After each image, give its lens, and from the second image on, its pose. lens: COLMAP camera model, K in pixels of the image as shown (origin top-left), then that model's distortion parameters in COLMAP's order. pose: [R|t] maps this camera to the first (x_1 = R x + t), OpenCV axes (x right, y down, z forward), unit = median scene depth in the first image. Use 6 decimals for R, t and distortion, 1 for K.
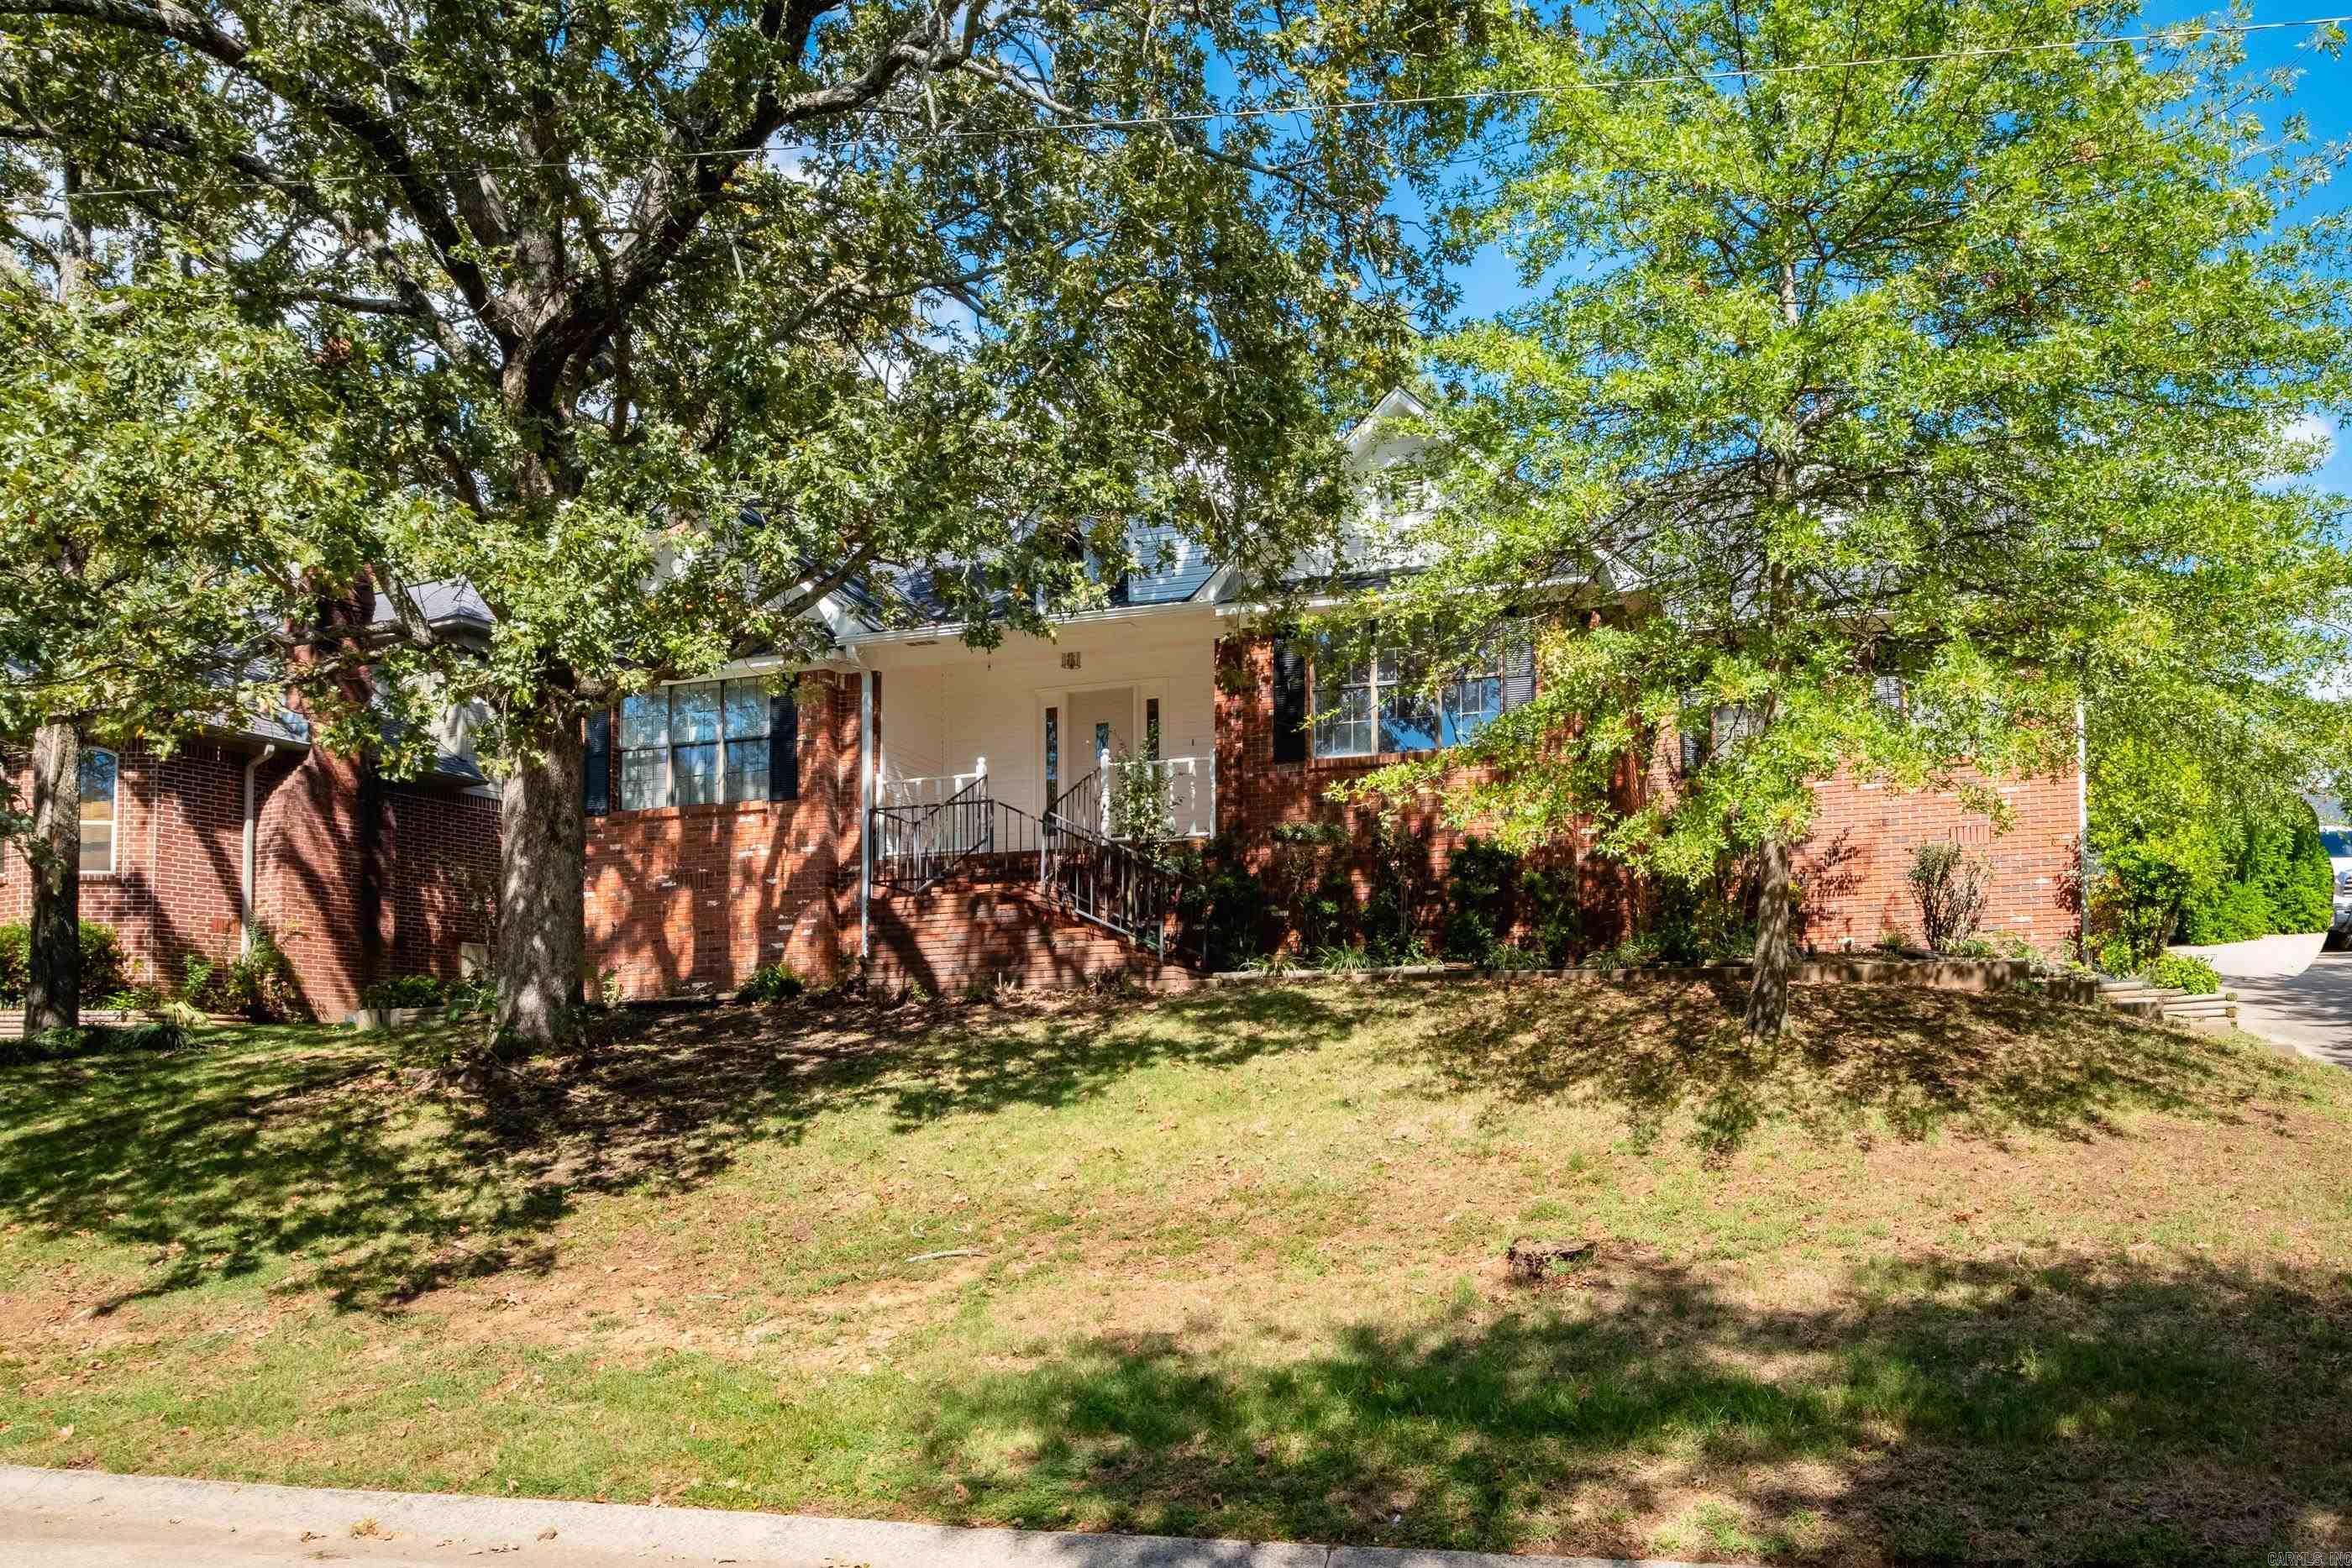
lens RADIAL K [[1416.4, 0, 1127.5], [0, 1416.4, 781.9], [0, 0, 1]] dist [0.015907, -0.000716]
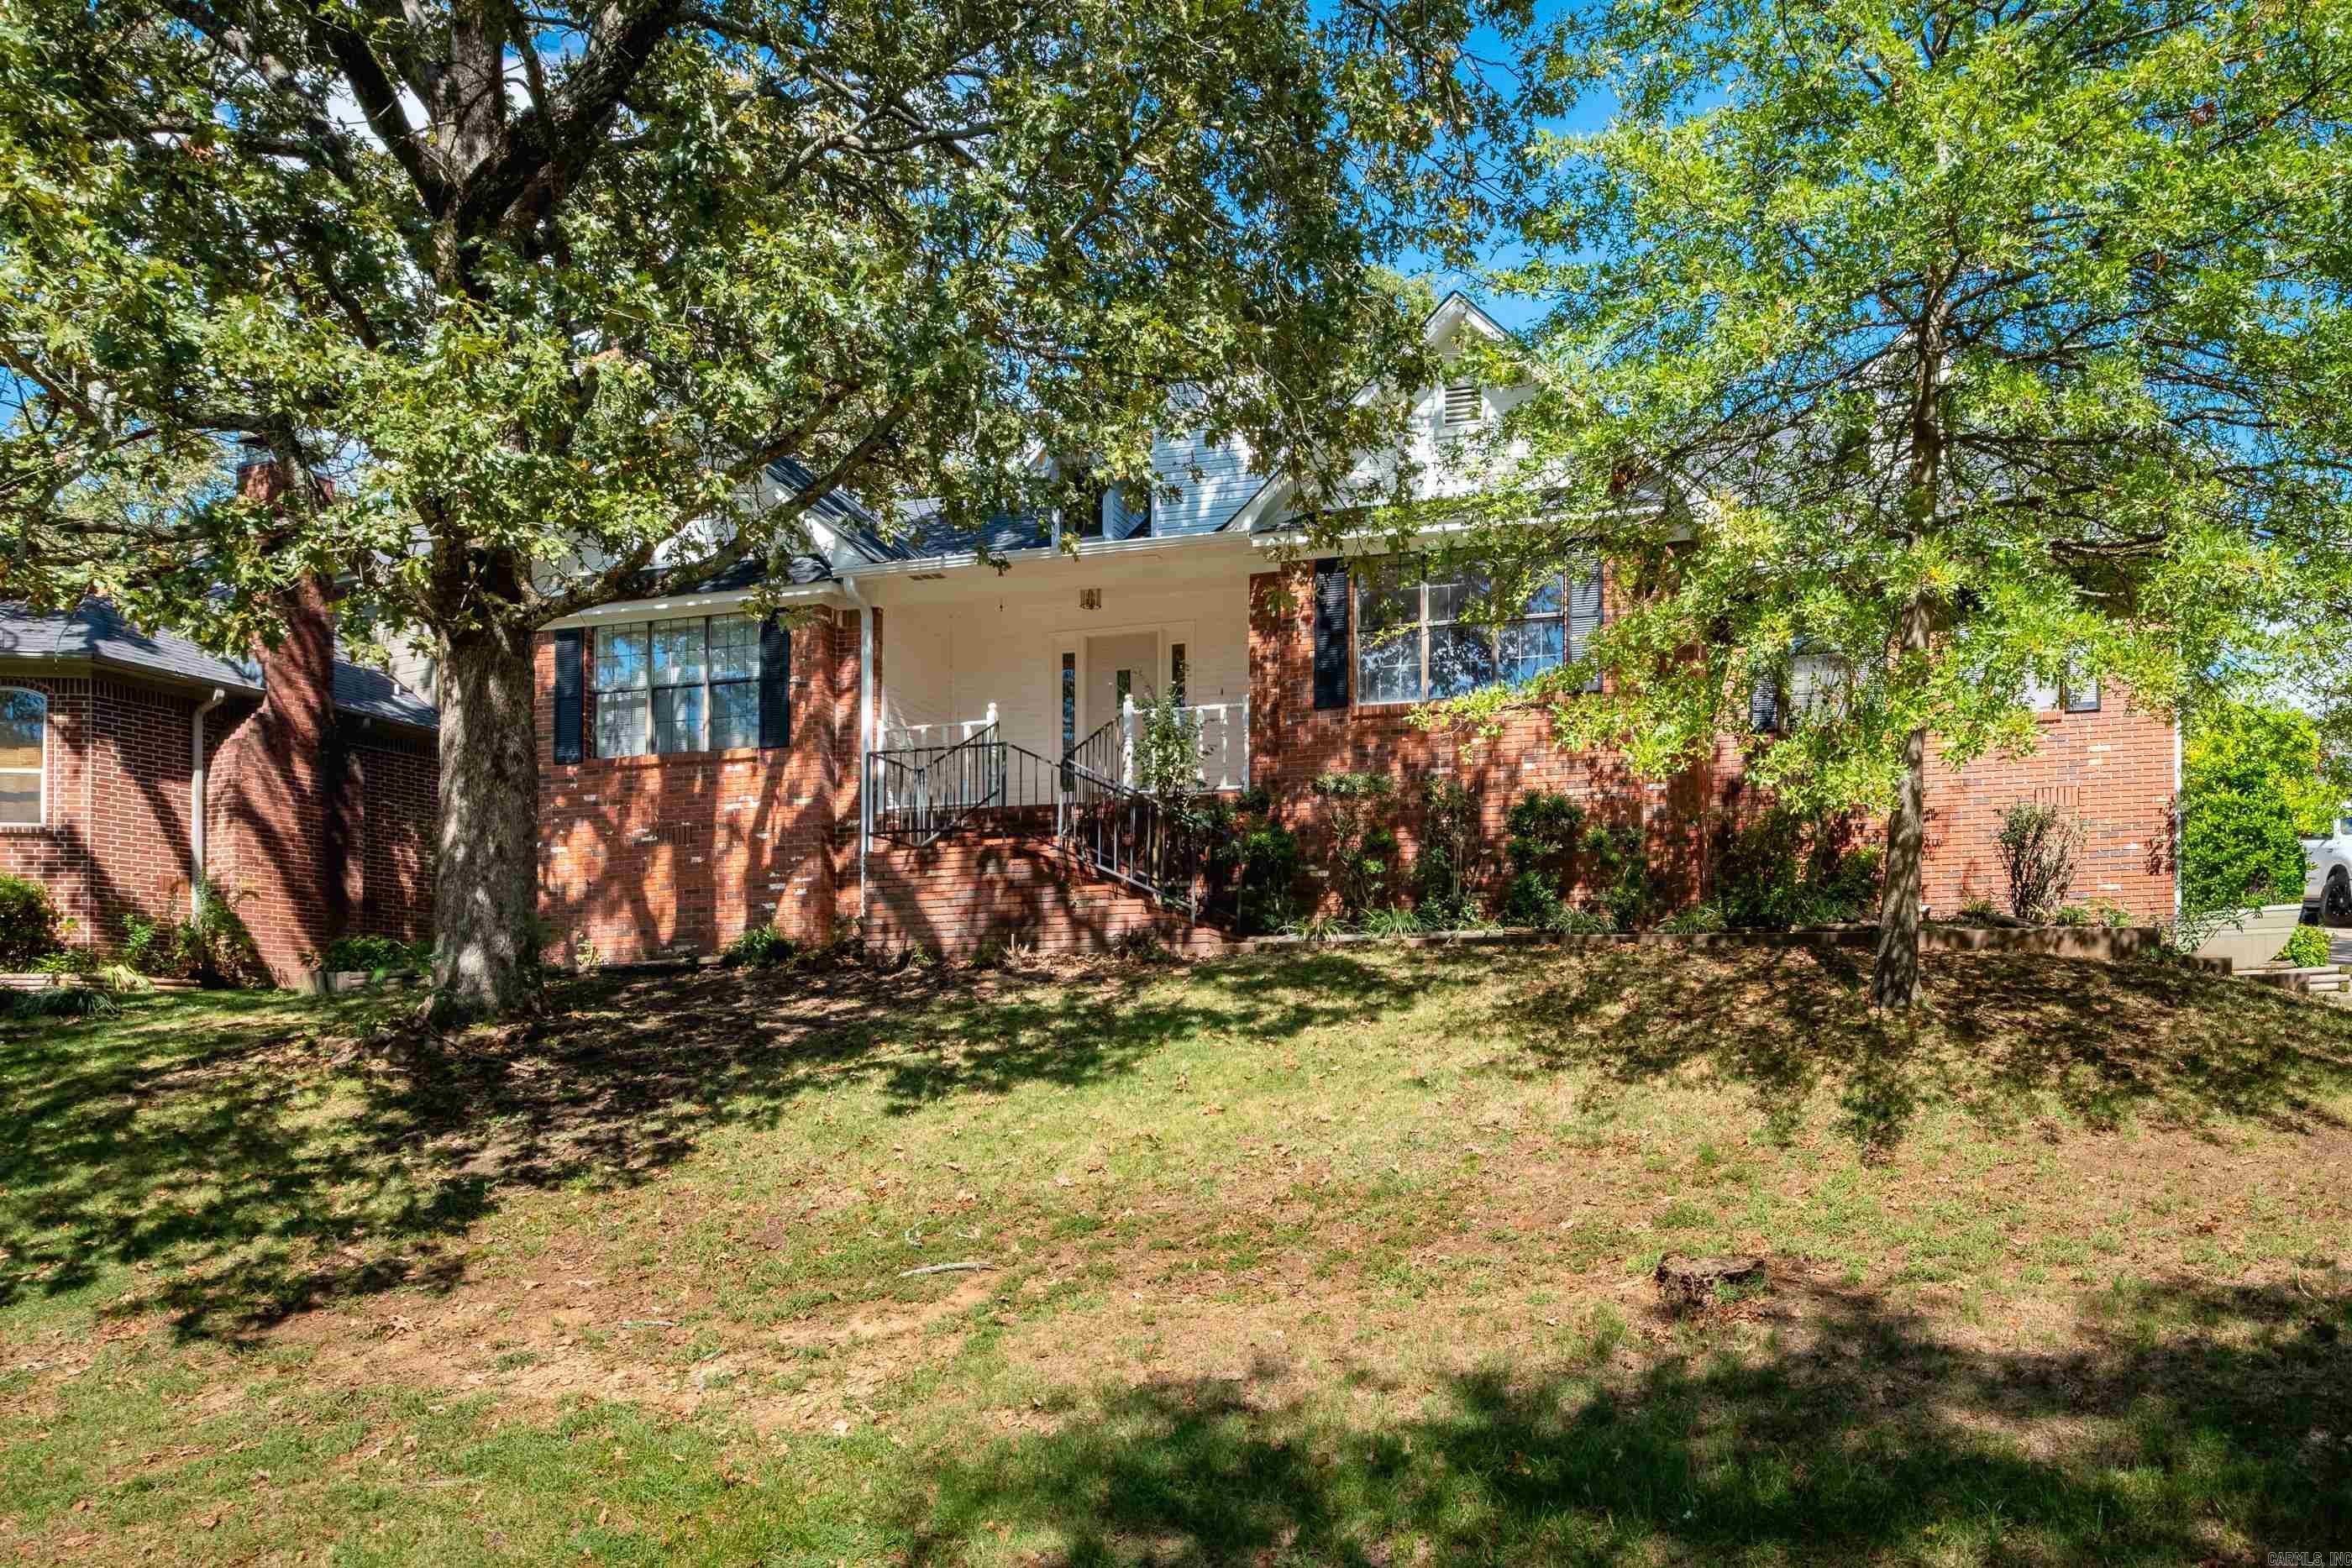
lens RADIAL K [[1417.4, 0, 1177.8], [0, 1417.4, 822.9], [0, 0, 1]] dist [0.020322, 0.000614]
pose [[0.999547, 0.009038, 0.028702, -0.015143], [-0.010378, 0.998847, 0.046877, 0.027055], [-0.028245, -0.047153, 0.998488, 0.134302]]
